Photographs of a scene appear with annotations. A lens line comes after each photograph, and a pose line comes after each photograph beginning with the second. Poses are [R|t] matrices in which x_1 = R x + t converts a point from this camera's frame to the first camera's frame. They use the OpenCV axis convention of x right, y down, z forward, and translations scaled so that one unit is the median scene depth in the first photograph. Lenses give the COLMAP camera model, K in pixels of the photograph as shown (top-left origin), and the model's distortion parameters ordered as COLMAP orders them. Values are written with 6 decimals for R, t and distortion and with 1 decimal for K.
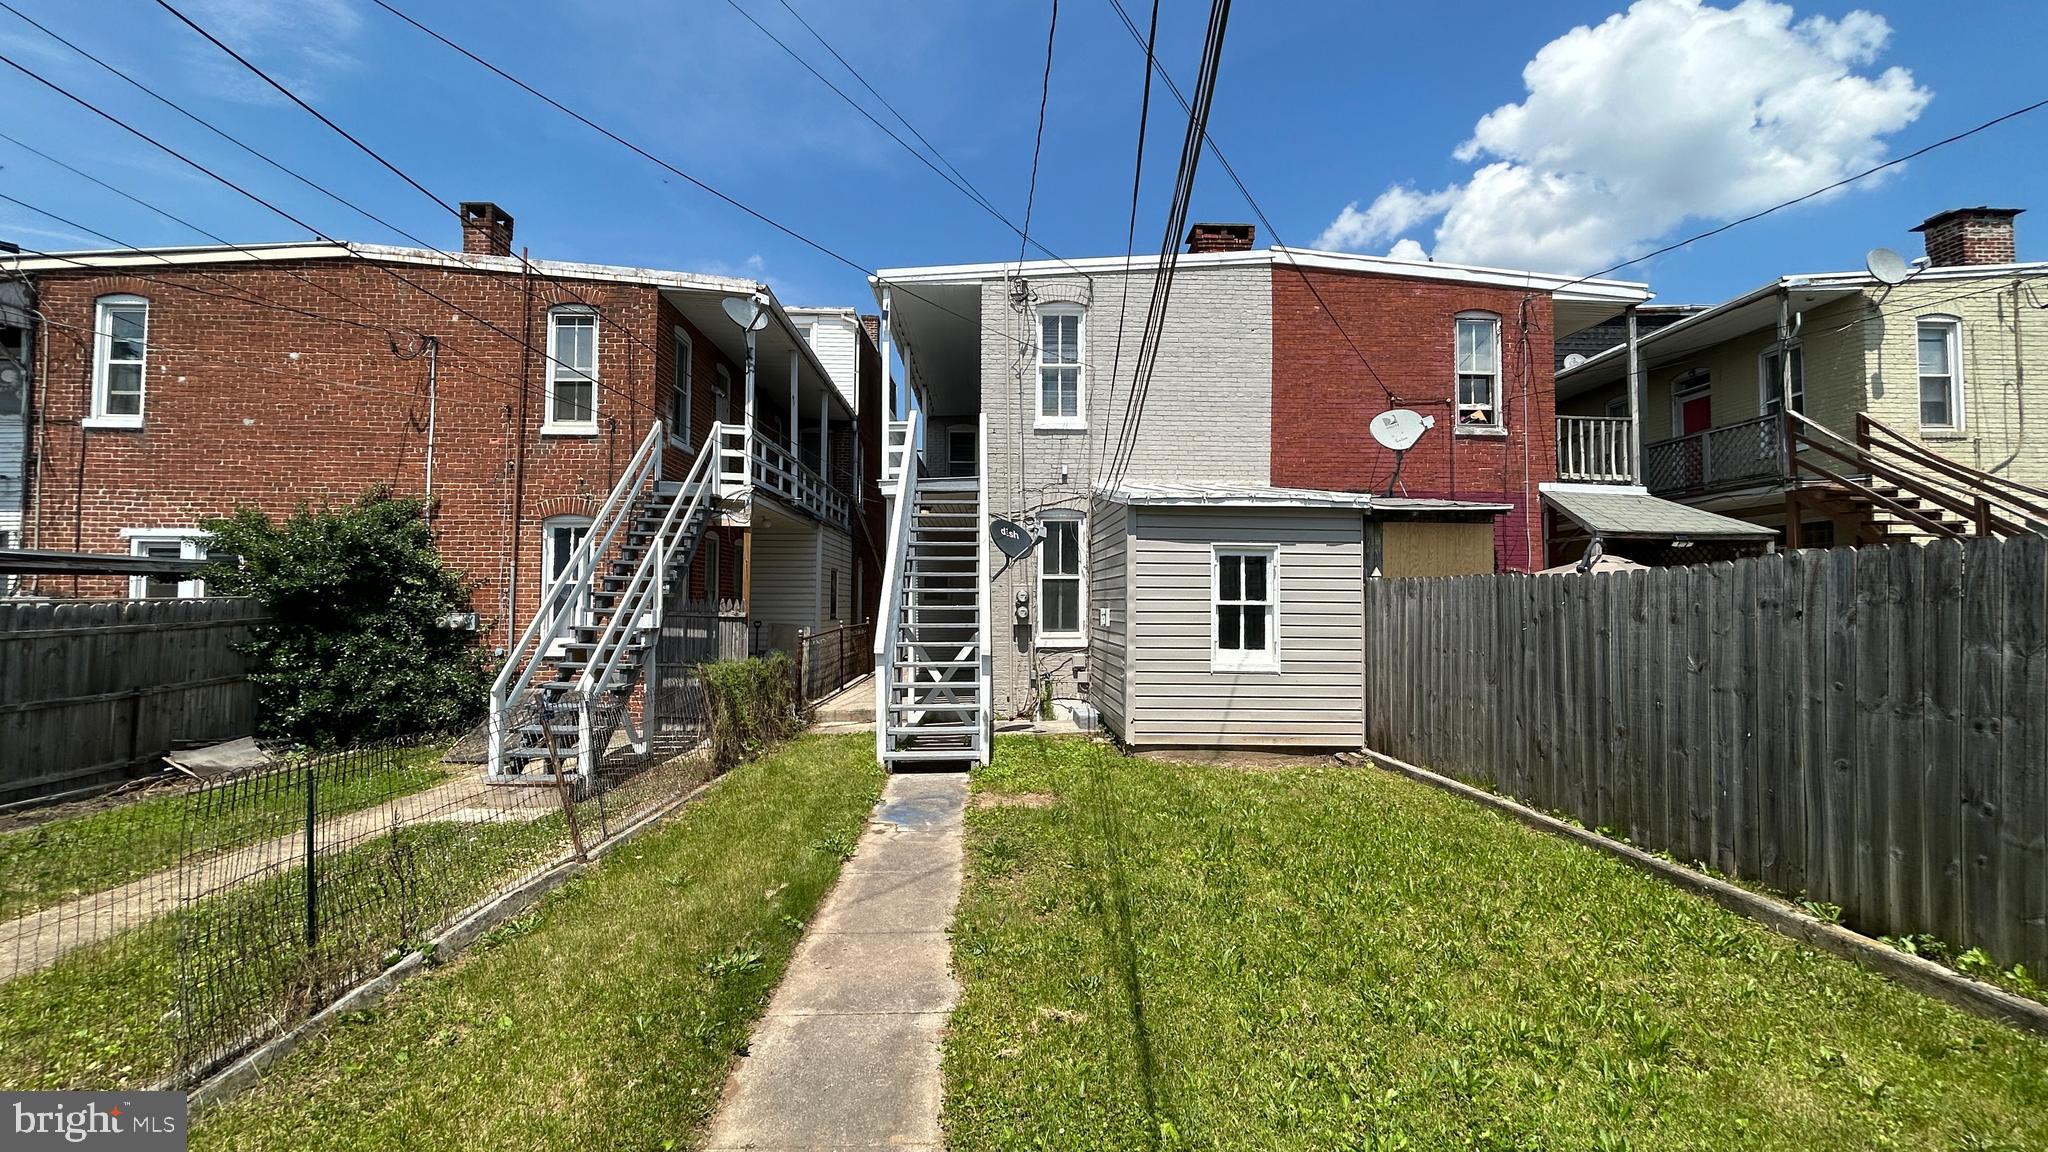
lens RADIAL K [[828.1, 0, 1020.9], [0, 828.1, 577.6], [0, 0, 1]] dist [-0.001281, 0.002635]
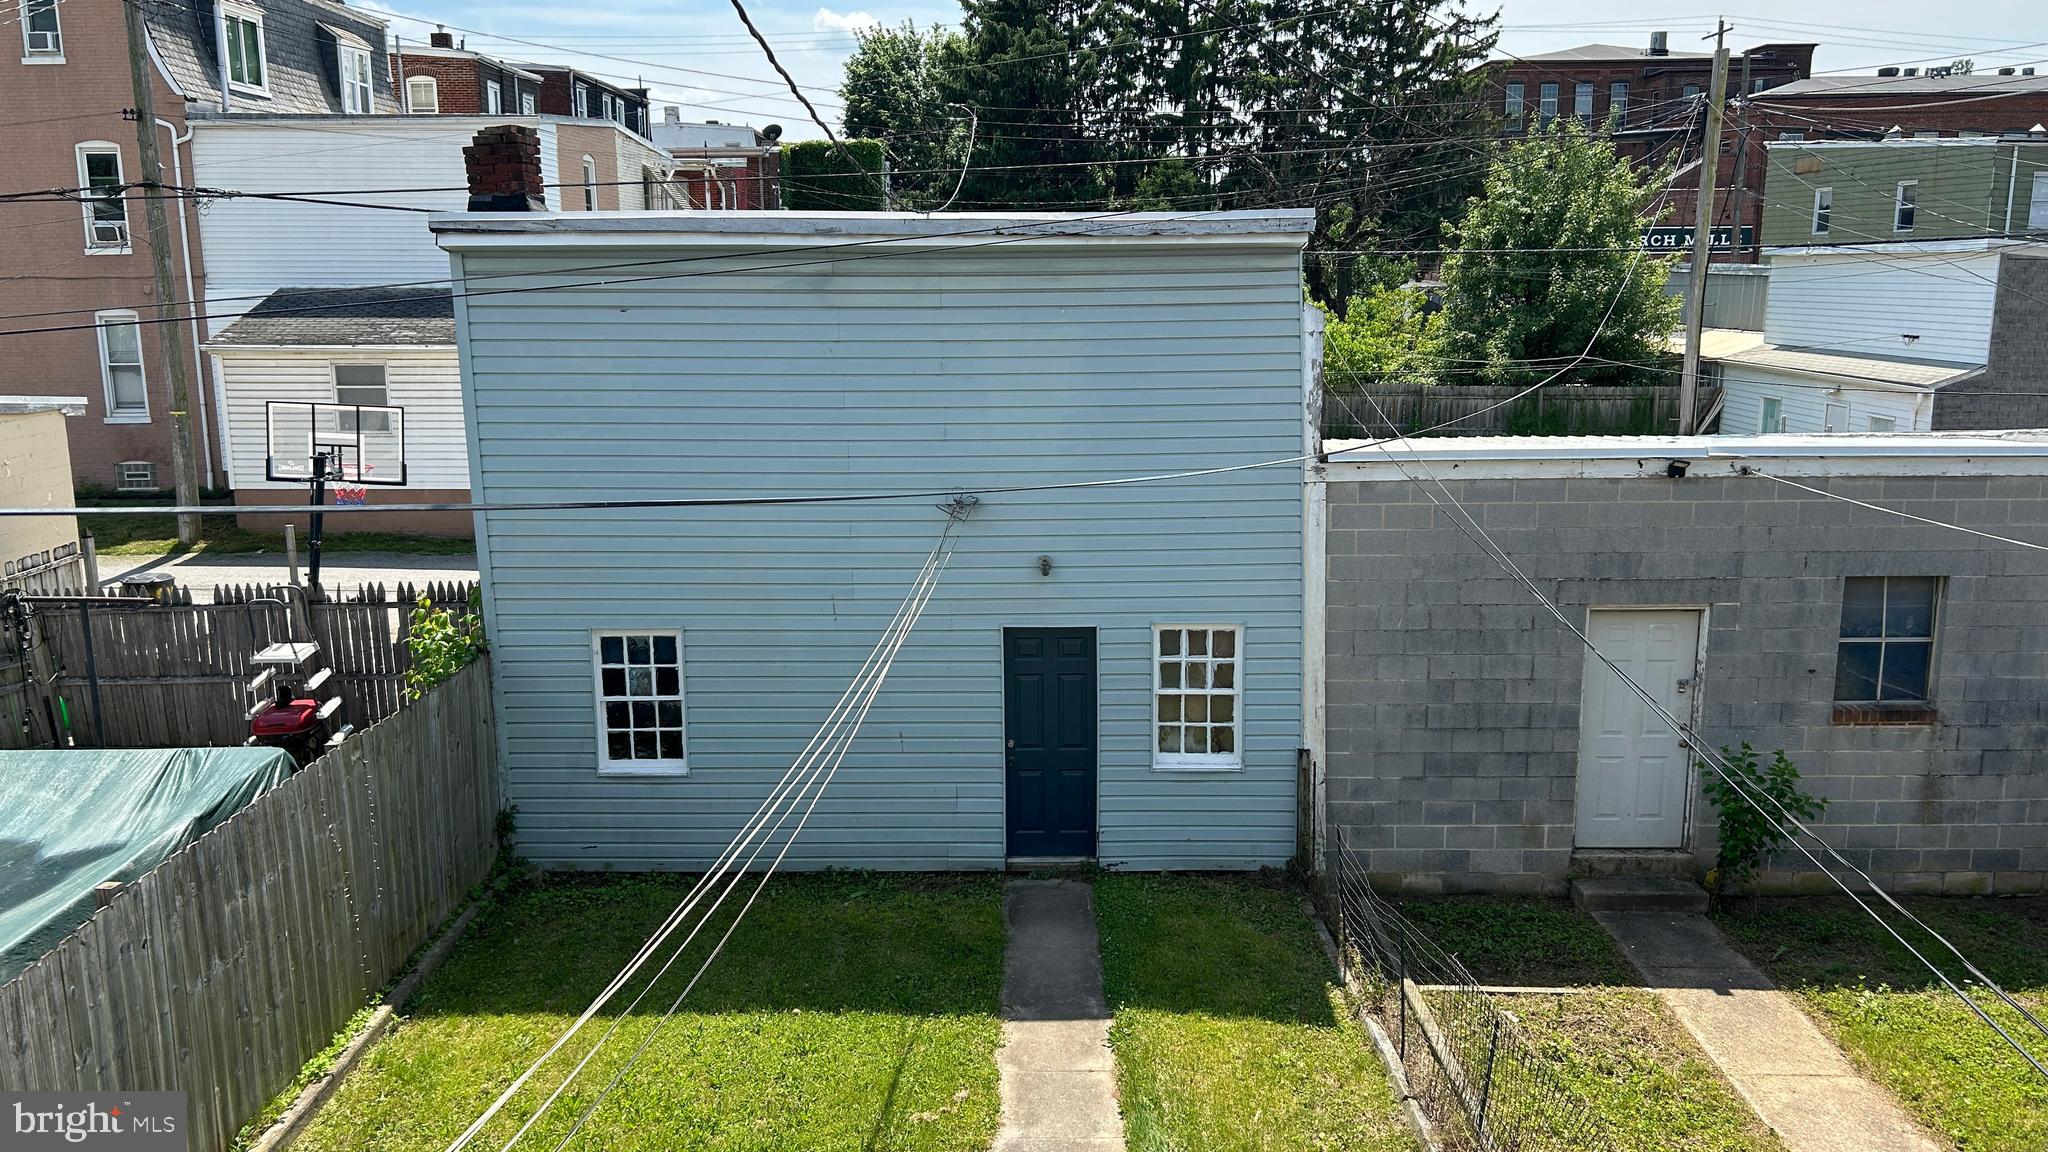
lens RADIAL K [[1569.8, 0, 967.4], [0, 1569.8, 538.7], [0, 0, 1]] dist [0.063891, -0.068045]
pose [[-0.996478, -0.000153, 0.083859, -0.205127], [0.012596, 0.988381, 0.151477, -0.719129], [-0.082908, 0.152000, -0.984897, 2.758303]]
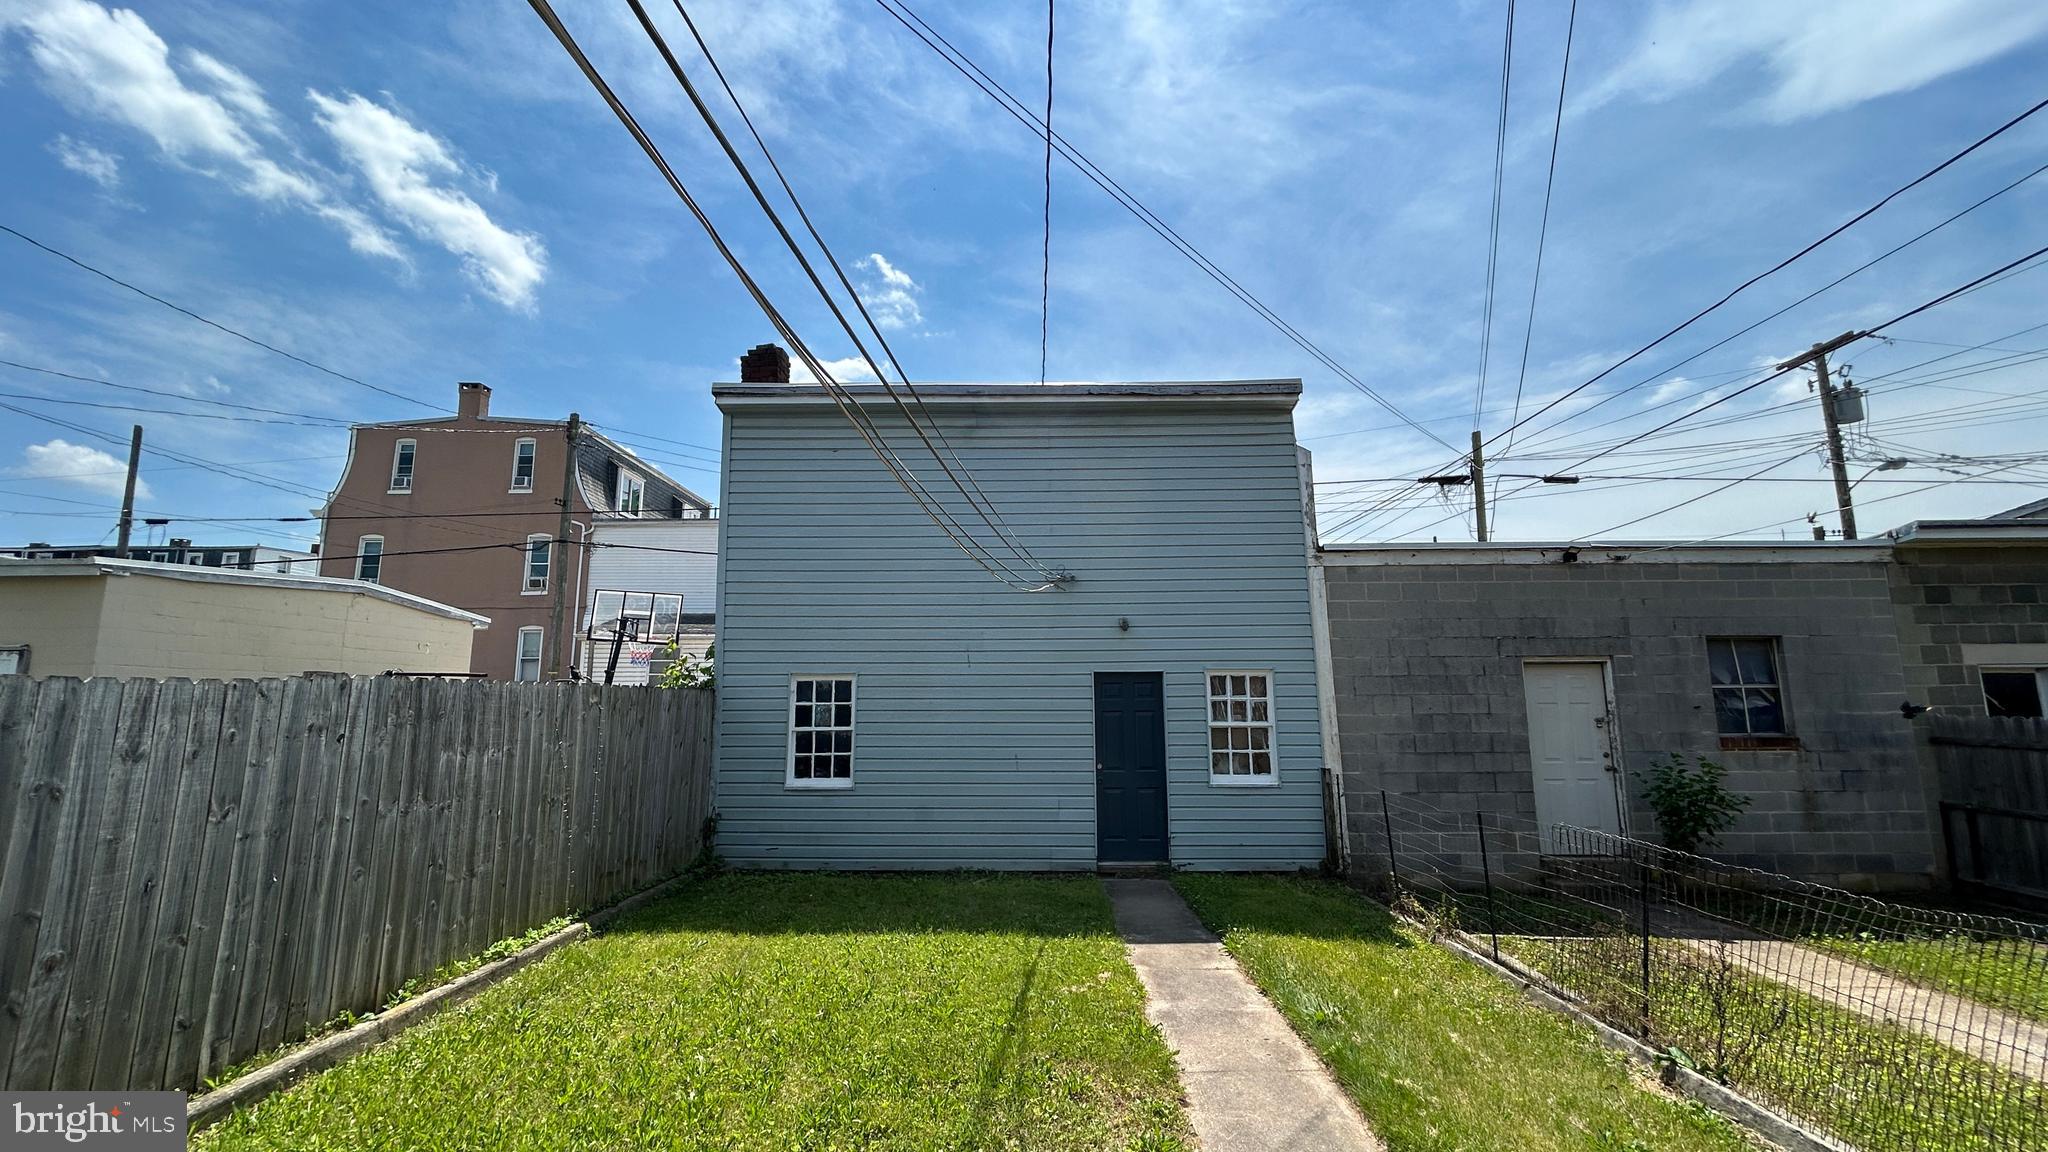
lens RADIAL K [[828.1, 0, 1002.3], [0, 828.1, 570.4], [0, 0, 1]] dist [-0.001281, 0.002635]
pose [[-0.996675, 0.014533, 0.080171, 0.032584], [-0.001359, 0.980861, -0.194703, 0.040899], [-0.081466, -0.194165, -0.977580, 2.009901]]
